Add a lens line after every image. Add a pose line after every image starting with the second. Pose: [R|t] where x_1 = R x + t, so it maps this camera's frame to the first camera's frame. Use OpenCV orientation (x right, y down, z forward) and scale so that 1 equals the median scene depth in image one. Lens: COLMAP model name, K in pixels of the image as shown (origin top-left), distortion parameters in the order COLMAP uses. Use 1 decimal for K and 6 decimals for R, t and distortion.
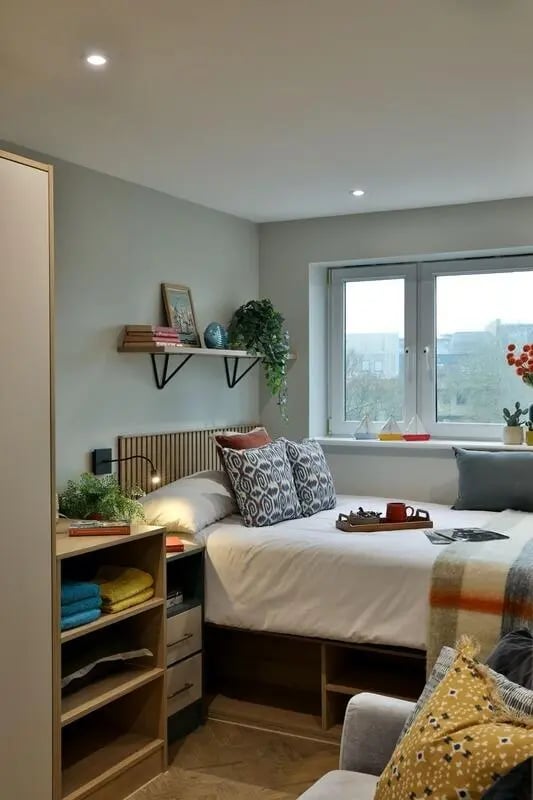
lens RADIAL K [[881.6, 0, 266.2], [0, 881.6, 401.7], [0, 0, 1]] dist [0.003783, 0.000000]
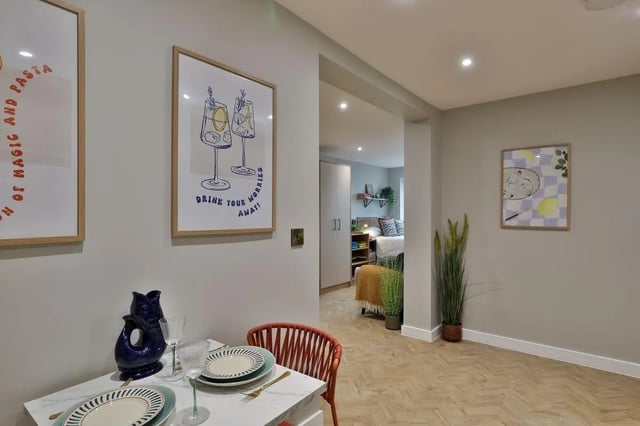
lens RADIAL K [[345.1, 0, 317.4], [0, 345.1, 214.4], [0, 0, 1]] dist [0.003492, 0.000292]
pose [[0.978854, 0.002538, -0.204543, 0.000305], [-0.005810, 0.999865, -0.015399, 0.051262], [0.204476, 0.016261, 0.978737, -0.796829]]
